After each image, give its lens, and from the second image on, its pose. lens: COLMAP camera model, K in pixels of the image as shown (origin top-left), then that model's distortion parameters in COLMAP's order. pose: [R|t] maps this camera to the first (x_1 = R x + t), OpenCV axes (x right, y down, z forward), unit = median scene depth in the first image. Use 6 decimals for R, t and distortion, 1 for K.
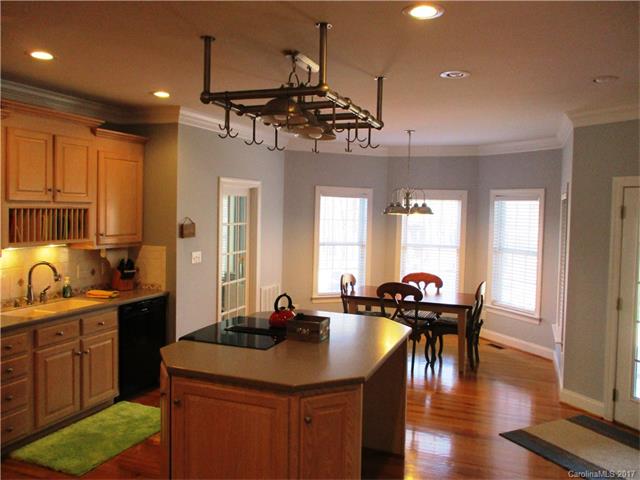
lens RADIAL K [[534.5, 0, 318.5], [0, 534.5, 235.3], [0, 0, 1]] dist [-0.023502, -0.007236]
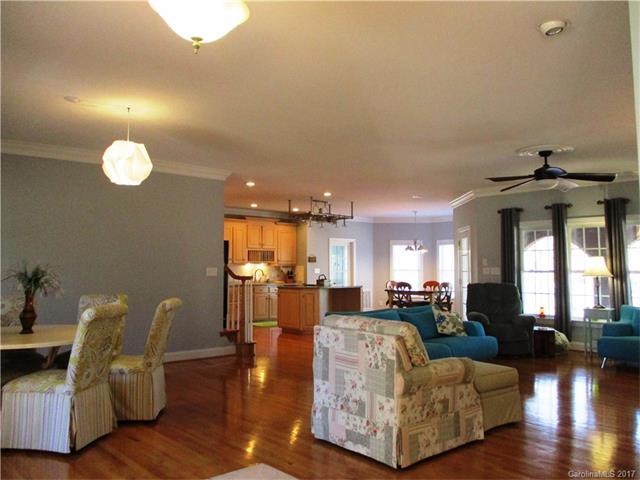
lens RADIAL K [[534.5, 0, 317.5], [0, 534.5, 239.0], [0, 0, 1]] dist [-0.023502, -0.007236]
pose [[0.892523, -0.046951, -0.448552, 0.953483], [-0.004266, 0.993643, -0.112496, 0.187115], [0.450982, 0.102319, 0.886649, -1.291471]]
